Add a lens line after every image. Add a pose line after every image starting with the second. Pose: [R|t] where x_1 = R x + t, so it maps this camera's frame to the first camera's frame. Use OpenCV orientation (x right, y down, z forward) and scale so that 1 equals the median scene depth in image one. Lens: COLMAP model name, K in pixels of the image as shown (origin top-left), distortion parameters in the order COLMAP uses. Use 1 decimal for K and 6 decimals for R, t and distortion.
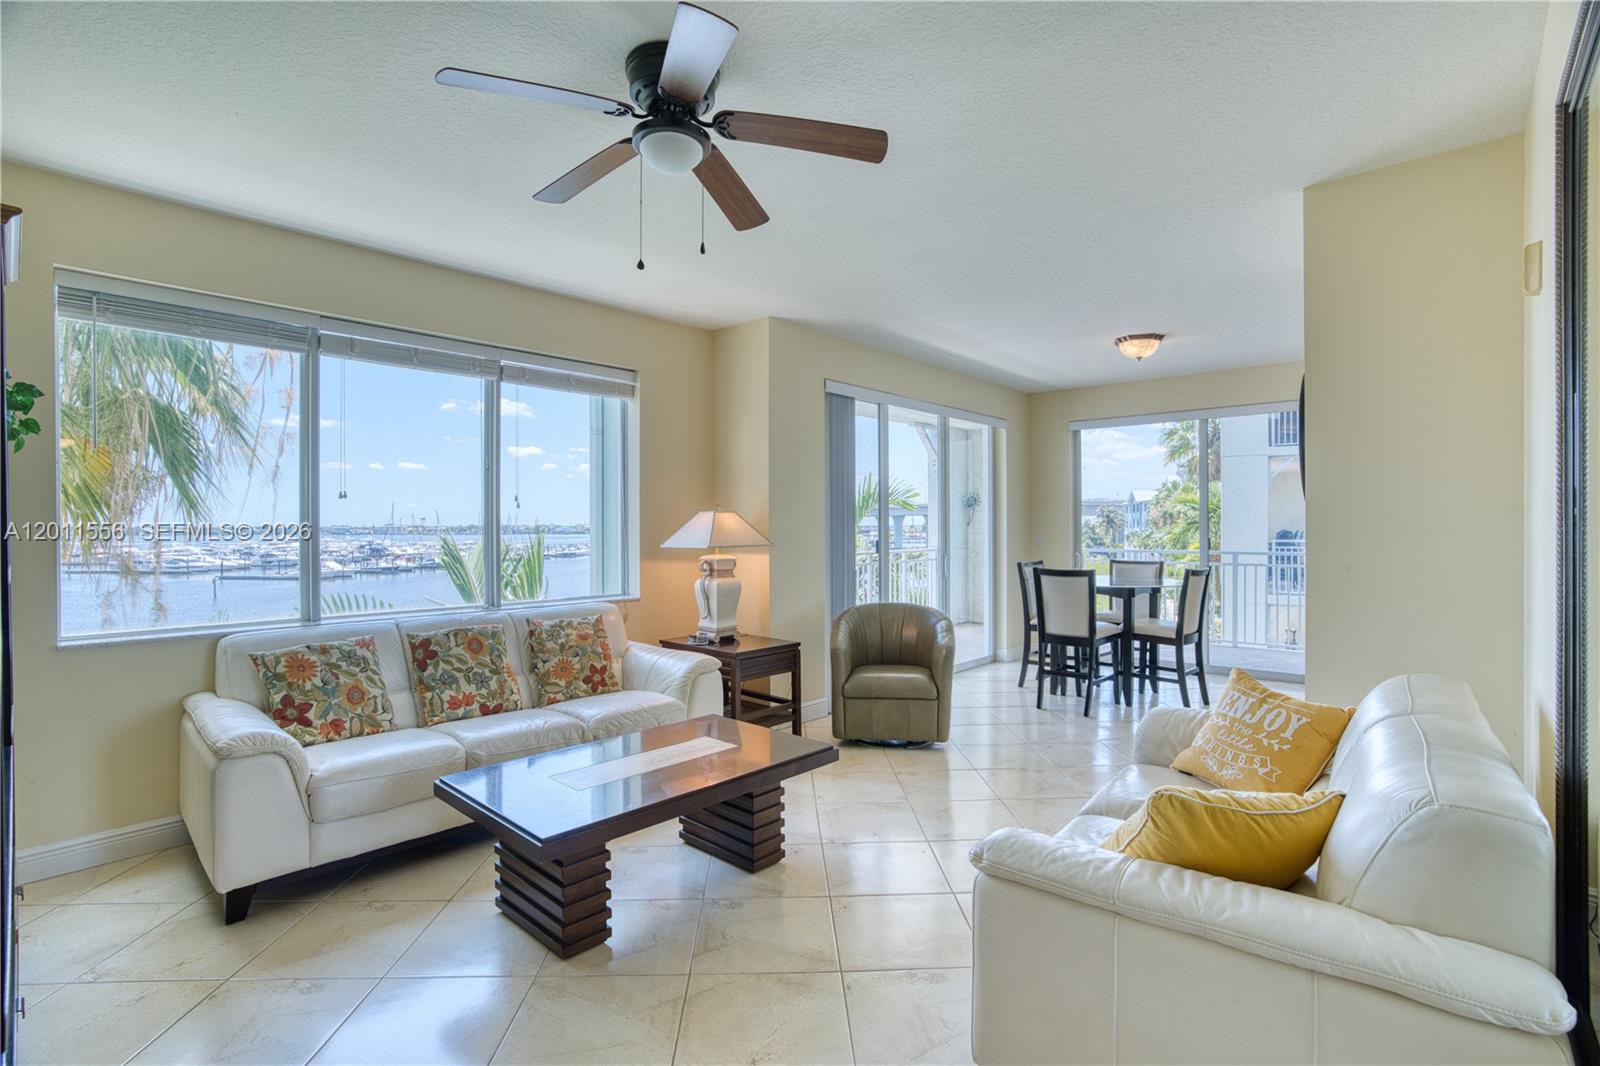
lens RADIAL K [[751.3, 0, 804.6], [0, 751.3, 528.2], [0, 0, 1]] dist [-0.071287, 0.037311]
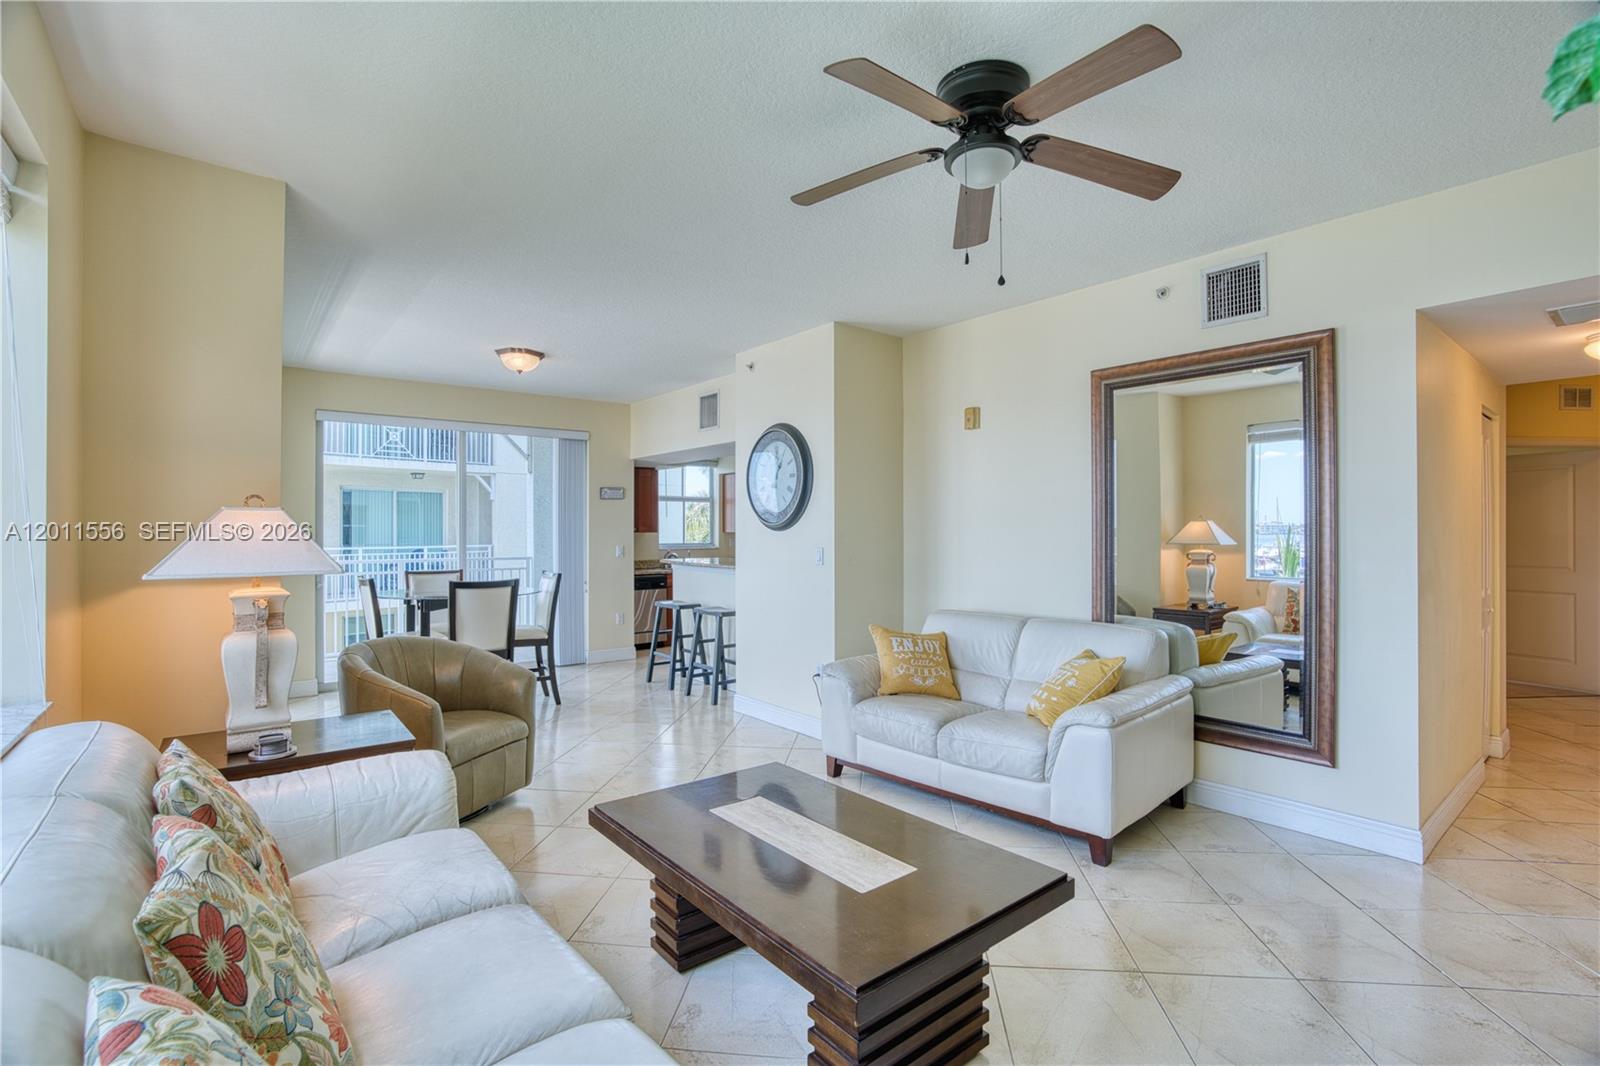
lens RADIAL K [[751.3, 0, 804.6], [0, 751.3, 528.2], [0, 0, 1]] dist [-0.071287, 0.037311]
pose [[0.137033, 0.007151, 0.990541, -0.475824], [0.005209, 0.999955, -0.007940, -0.001098], [-0.990553, 0.006248, 0.136990, 0.435445]]
